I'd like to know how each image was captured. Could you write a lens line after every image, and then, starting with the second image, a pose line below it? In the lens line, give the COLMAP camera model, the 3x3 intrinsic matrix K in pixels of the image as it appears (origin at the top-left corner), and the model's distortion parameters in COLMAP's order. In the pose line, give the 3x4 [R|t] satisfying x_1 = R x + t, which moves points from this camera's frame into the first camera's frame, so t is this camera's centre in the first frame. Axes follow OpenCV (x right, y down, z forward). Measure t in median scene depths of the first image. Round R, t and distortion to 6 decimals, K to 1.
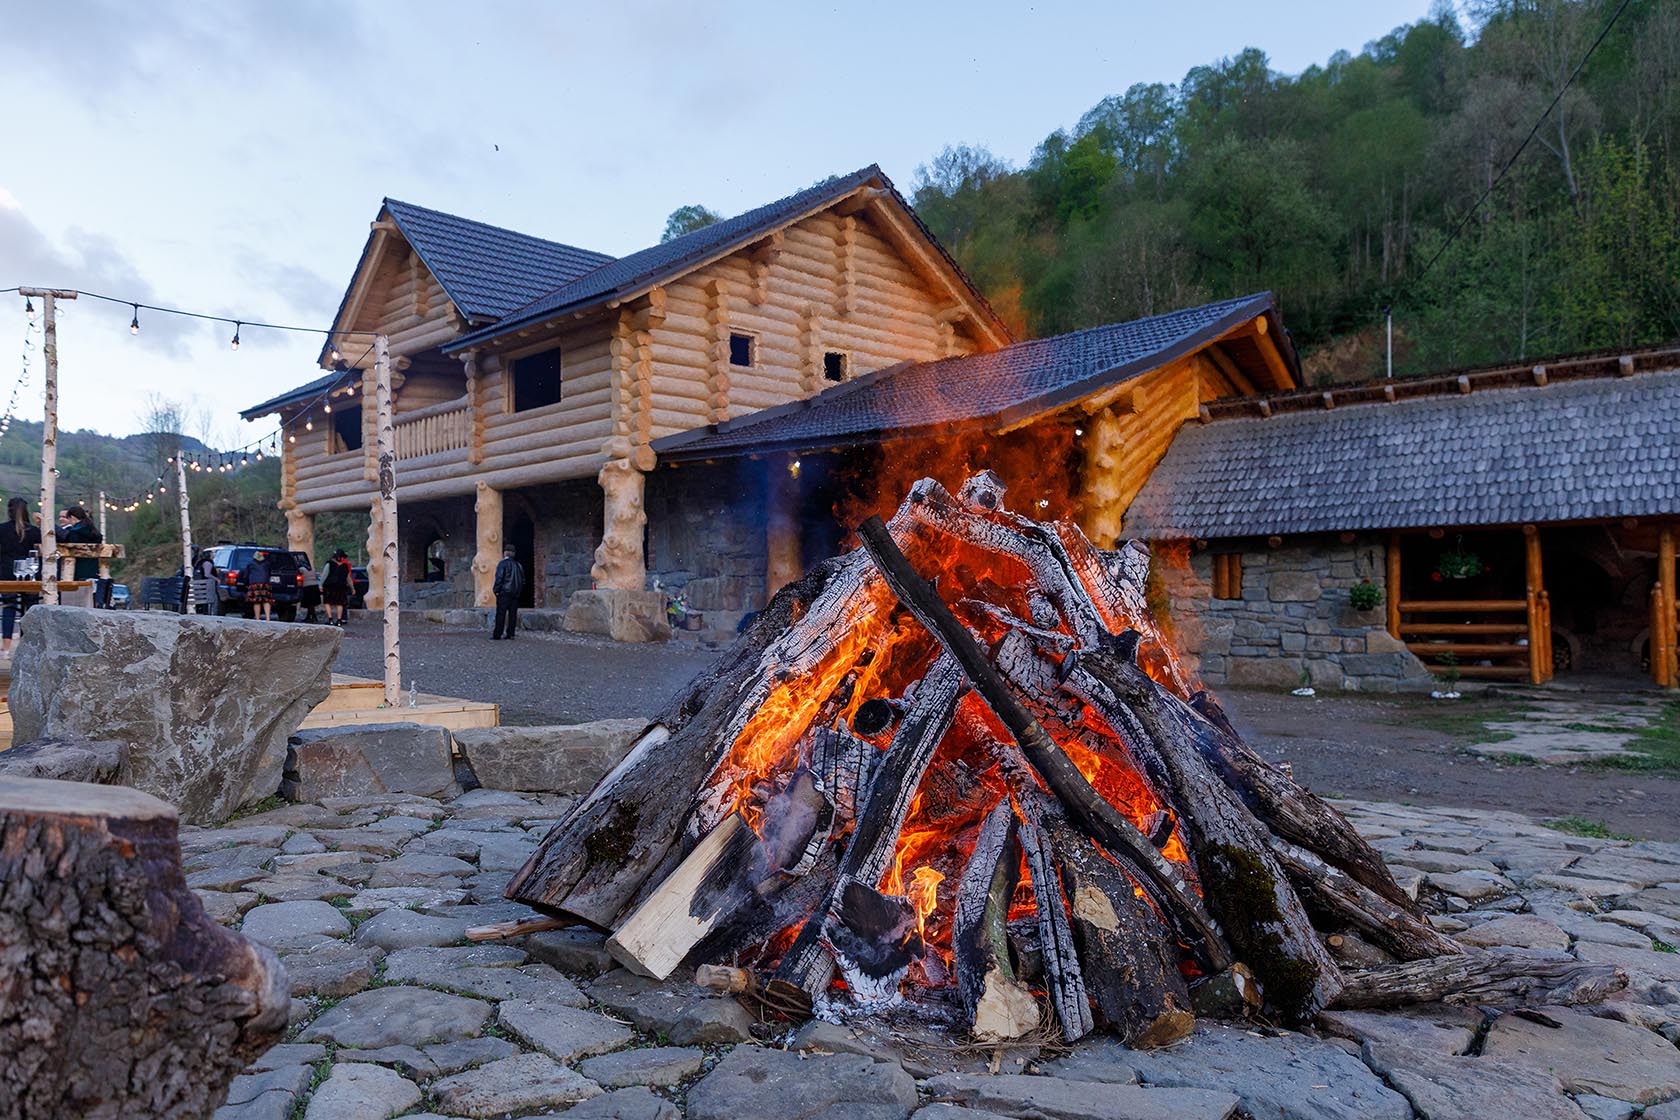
lens RADIAL K [[1184.4, 0, 784.5], [0, 1184.4, 618.9], [0, 0, 1]] dist [0.005827, 0.003875]
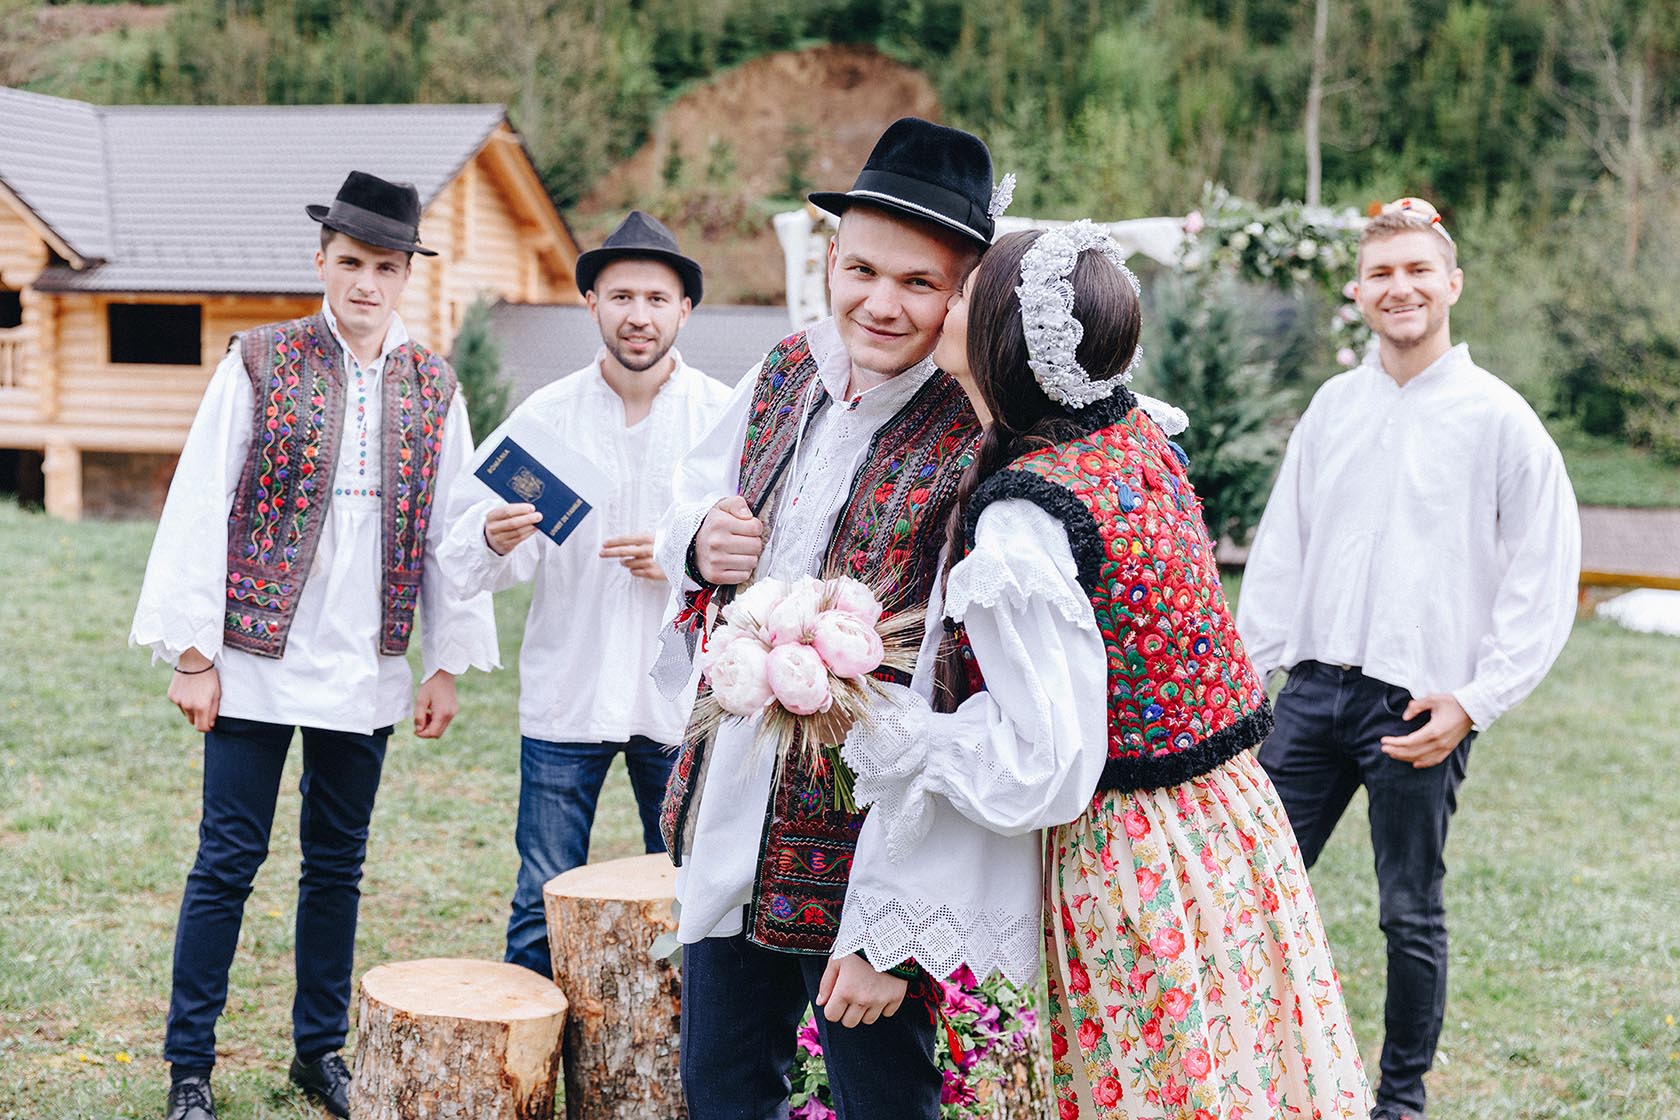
lens RADIAL K [[2352.9, 0, 840.0], [0, 2352.9, 560.0], [0, 0, 1]] dist [0.005623, 0.006842]
pose [[0.840262, -0.030288, 0.541334, -0.711983], [-0.024321, 0.995328, 0.093441, -0.202926], [-0.541635, -0.091681, 0.835599, -0.735578]]
